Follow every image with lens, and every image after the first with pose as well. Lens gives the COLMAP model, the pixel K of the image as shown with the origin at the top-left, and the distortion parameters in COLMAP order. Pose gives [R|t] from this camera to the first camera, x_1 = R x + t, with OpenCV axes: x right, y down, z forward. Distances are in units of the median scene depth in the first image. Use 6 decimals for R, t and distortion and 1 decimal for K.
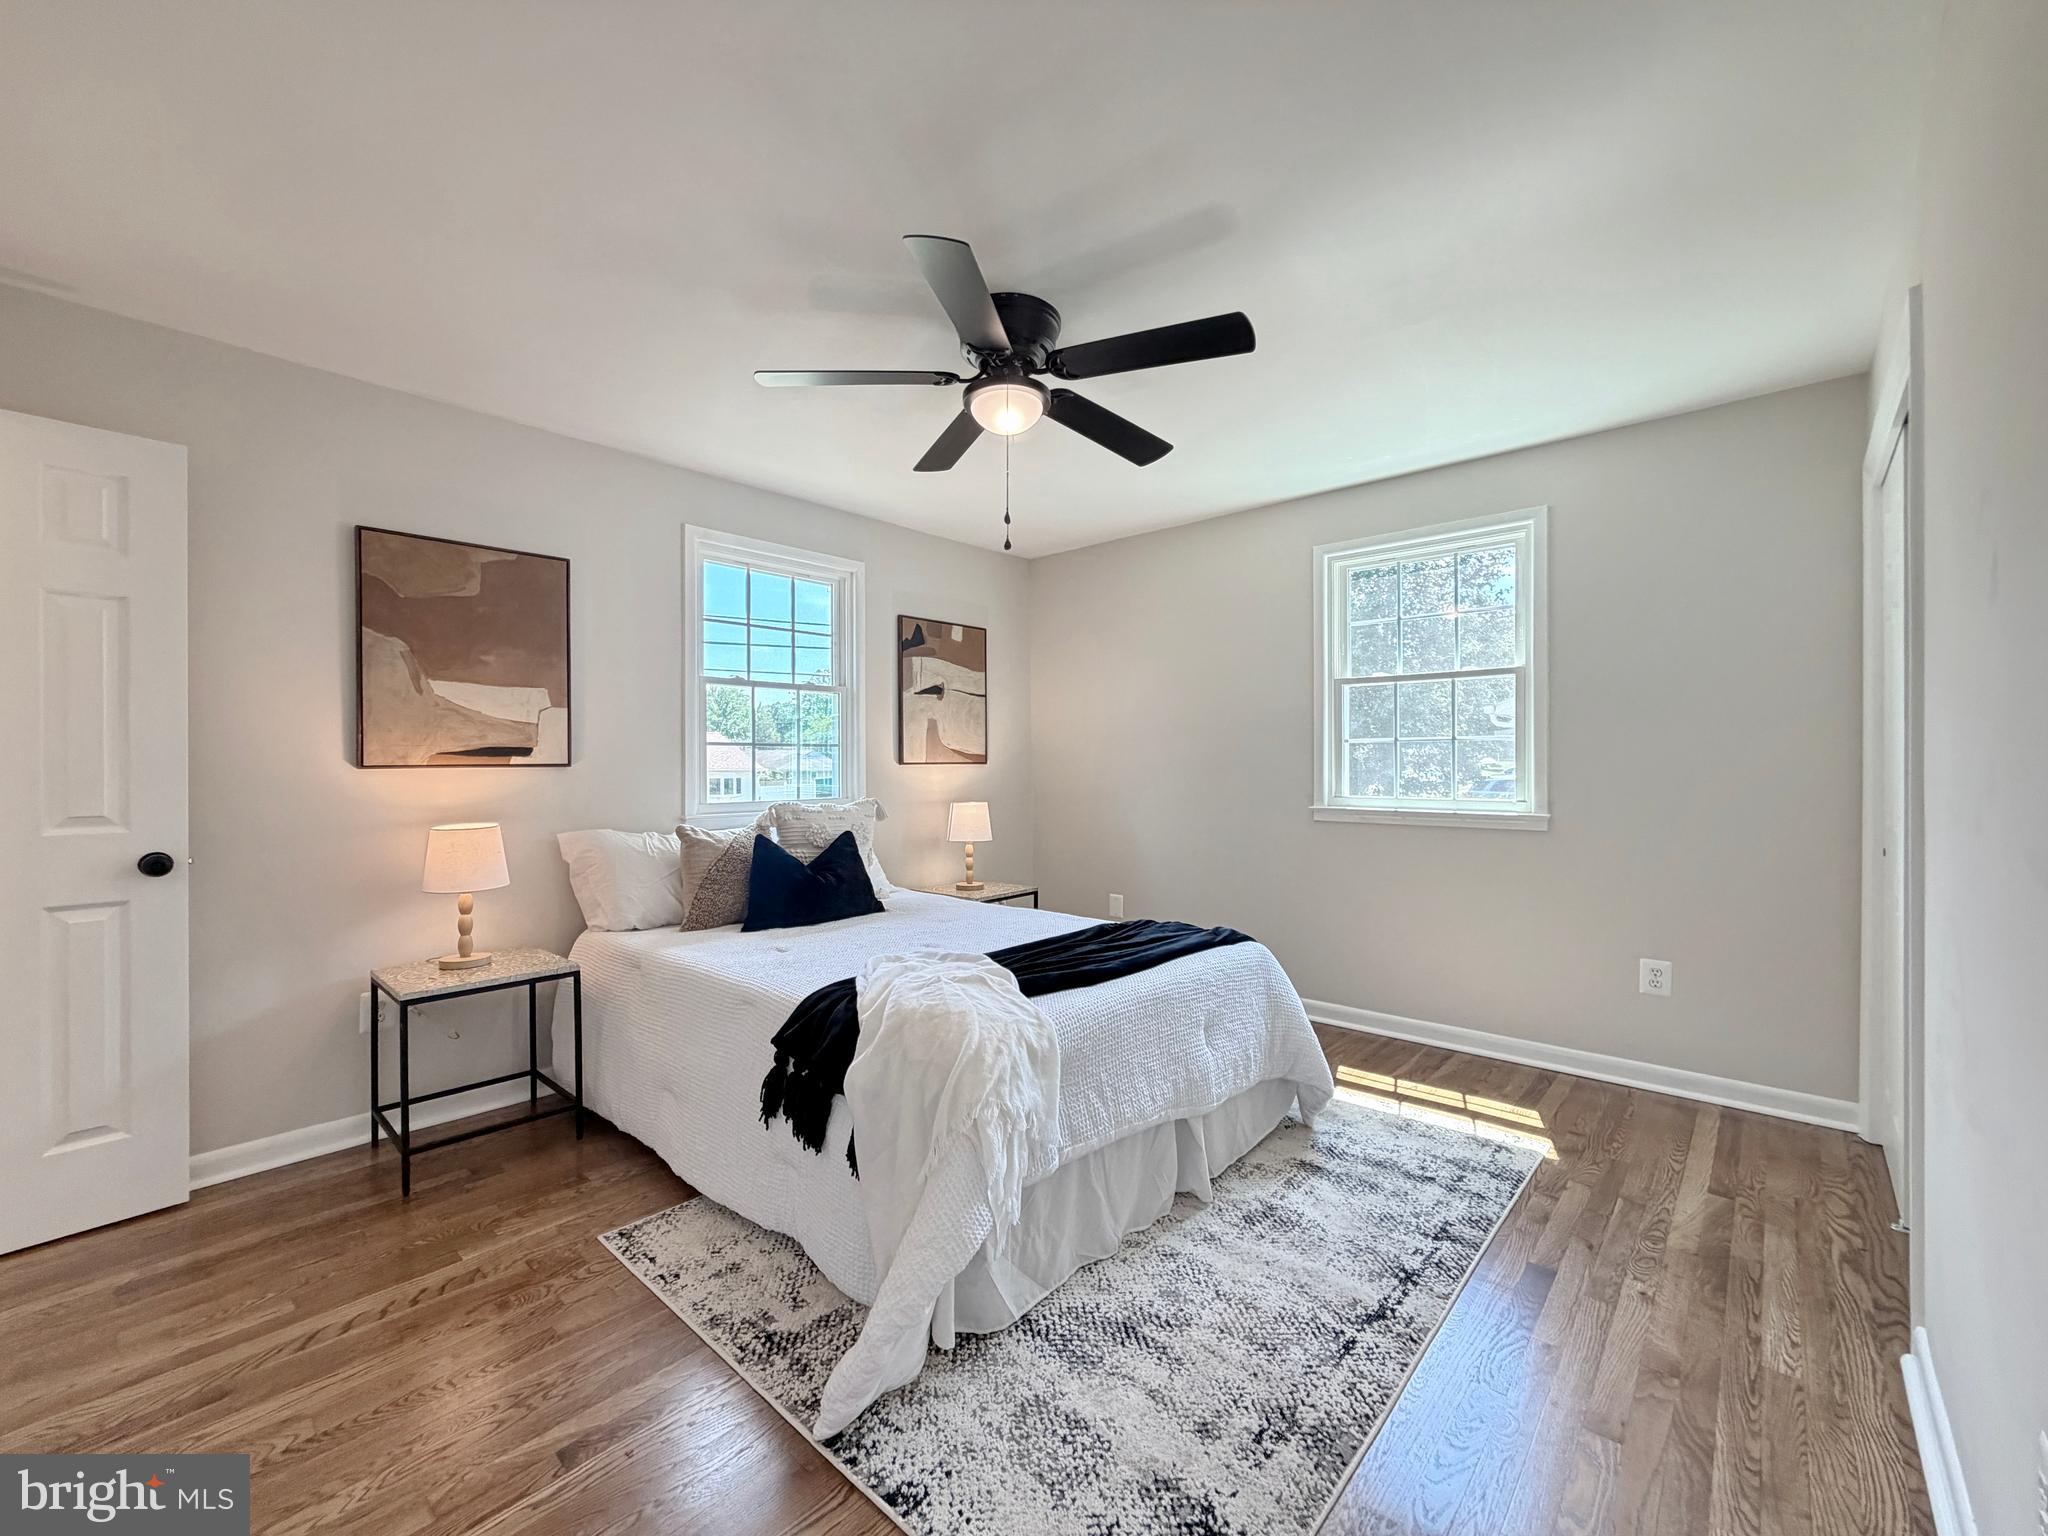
lens RADIAL K [[820.4, 0, 1042.2], [0, 820.4, 762.4], [0, 0, 1]] dist [0.009348, -0.000380]
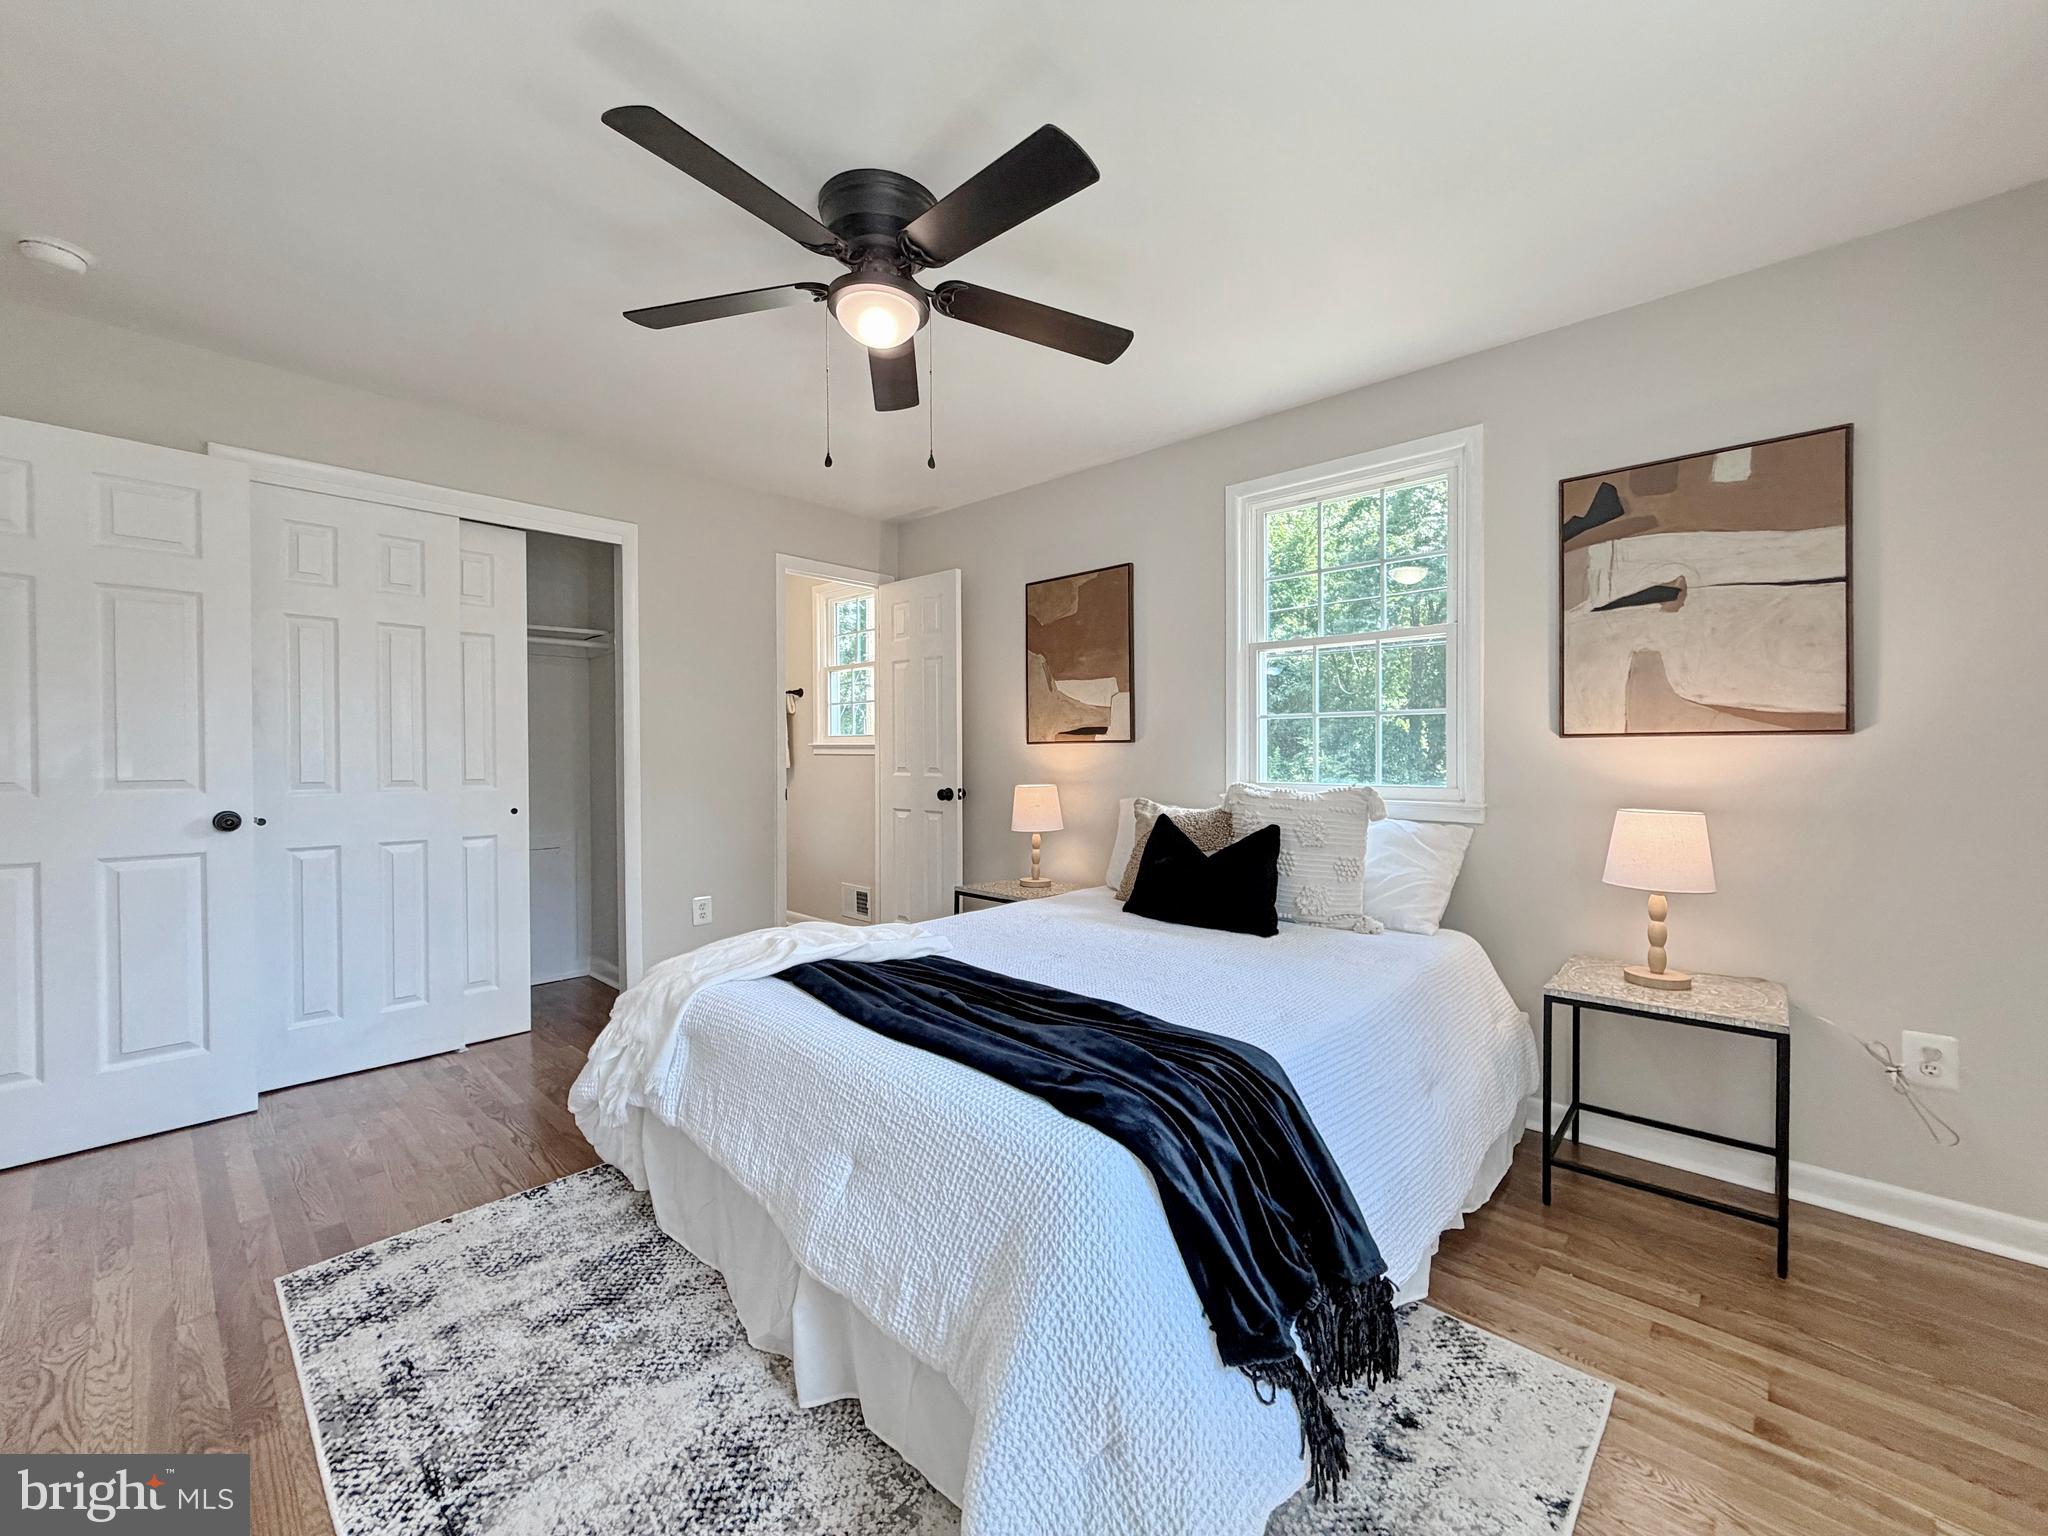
lens RADIAL K [[853.3, 0, 973.7], [0, 853.3, 755.1], [0, 0, 1]] dist [0.008812, -0.000209]
pose [[-0.067098, 0.000335, -0.997746, 0.674941], [-0.006259, 0.999980, 0.000756, 0.024227], [0.997727, 0.006296, -0.067094, 0.927736]]
